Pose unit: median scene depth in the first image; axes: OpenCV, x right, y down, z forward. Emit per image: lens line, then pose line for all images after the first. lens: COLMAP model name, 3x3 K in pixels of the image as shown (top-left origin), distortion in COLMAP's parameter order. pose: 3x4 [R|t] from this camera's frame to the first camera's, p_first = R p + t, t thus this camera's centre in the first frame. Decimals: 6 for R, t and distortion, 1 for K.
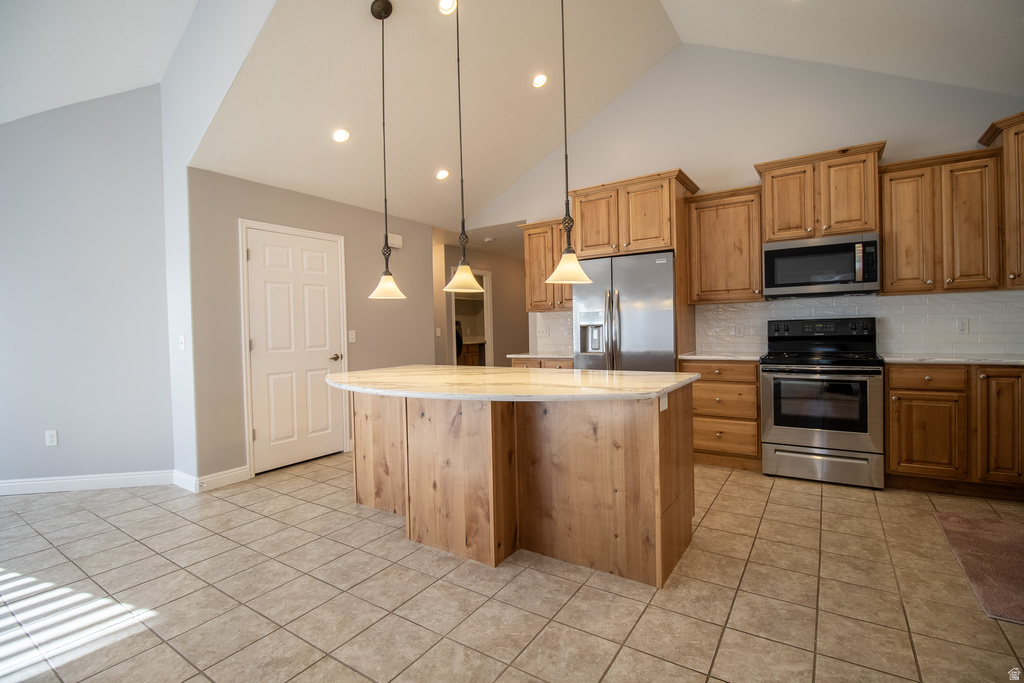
lens RADIAL K [[472.2, 0, 518.2], [0, 472.2, 336.2], [0, 0, 1]] dist [-0.001765, -0.012257]
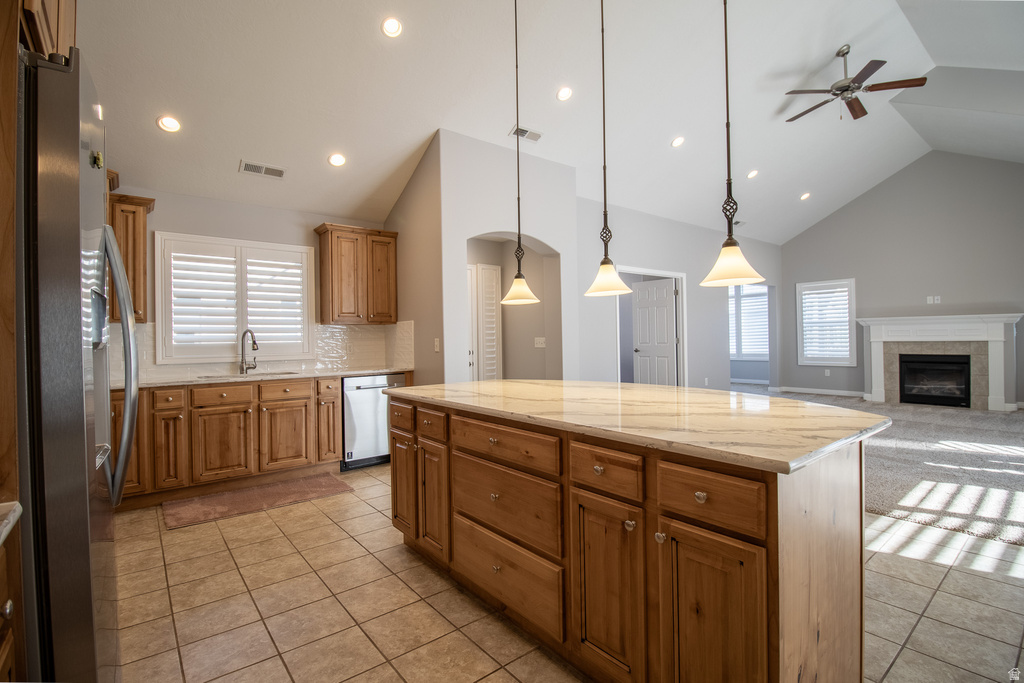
lens RADIAL K [[478.4, 0, 515.9], [0, 478.4, 336.2], [0, 0, 1]] dist [-0.001980, -0.012770]
pose [[-0.950185, 0.041890, 0.308858, -0.216848], [0.045441, 0.998958, 0.004312, -0.029111], [-0.308356, 0.018132, -0.951098, 1.849656]]
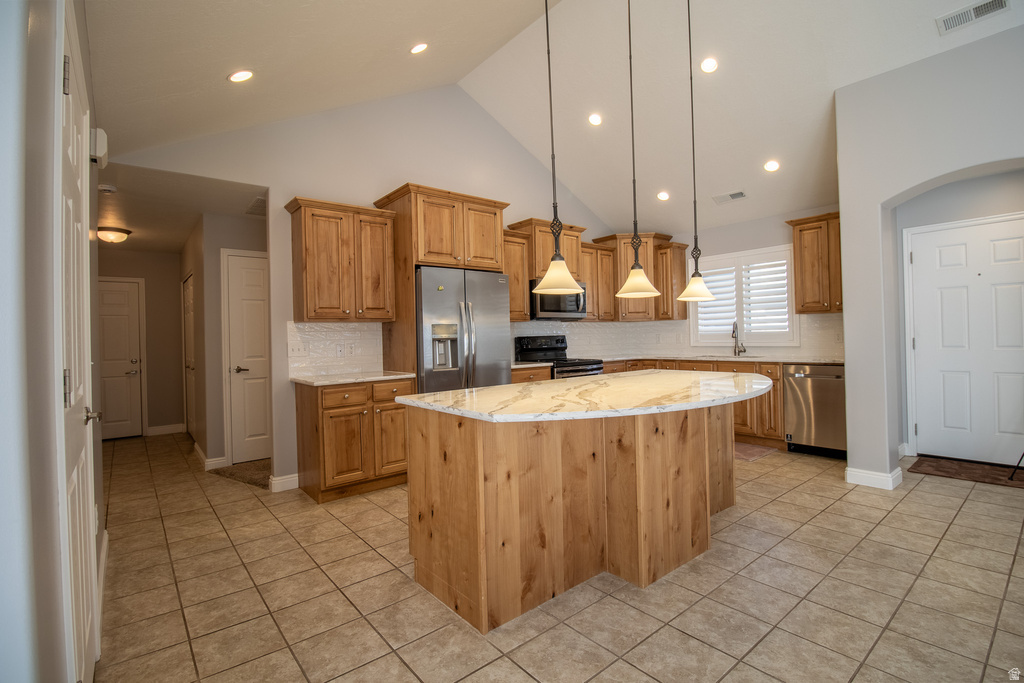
lens RADIAL K [[472.2, 0, 518.2], [0, 472.2, 336.2], [0, 0, 1]] dist [-0.001765, -0.012257]
pose [[0.294062, 0.019331, 0.955591, -1.076256], [0.034187, 0.998943, -0.030728, 0.007768], [-0.955175, 0.041705, 0.293091, 0.934236]]
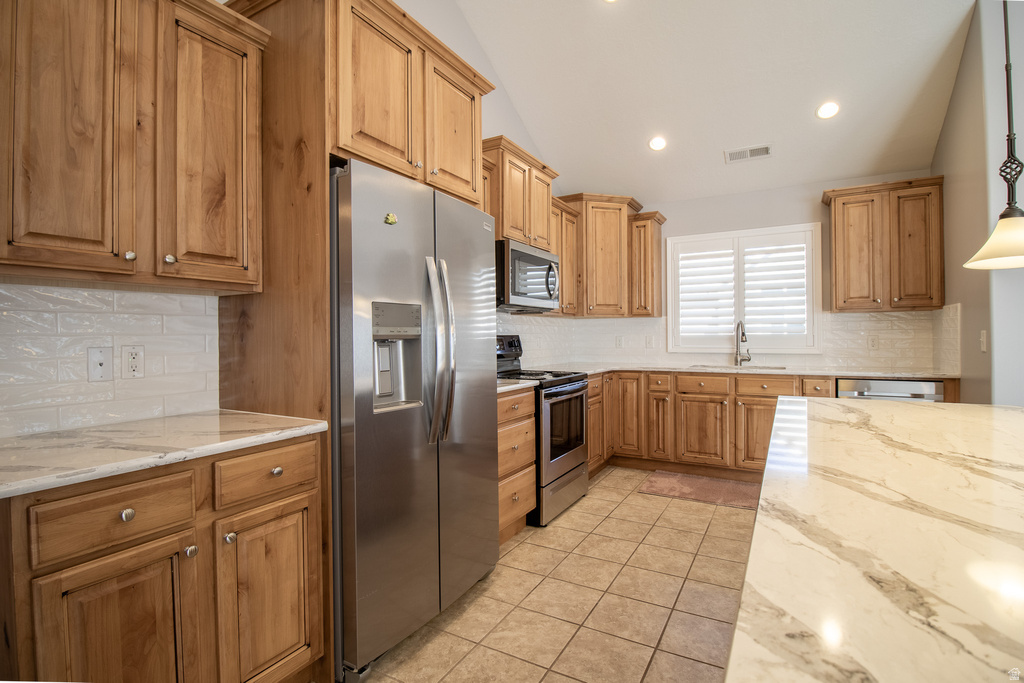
lens RADIAL K [[483.4, 0, 515.2], [0, 483.4, 336.9], [0, 0, 1]] dist [-0.000605, -0.013168]
pose [[-0.061292, 0.023734, 0.997838, -0.409151], [0.027103, 0.999388, -0.022106, -0.017665], [-0.997752, 0.025690, -0.061897, 1.458582]]
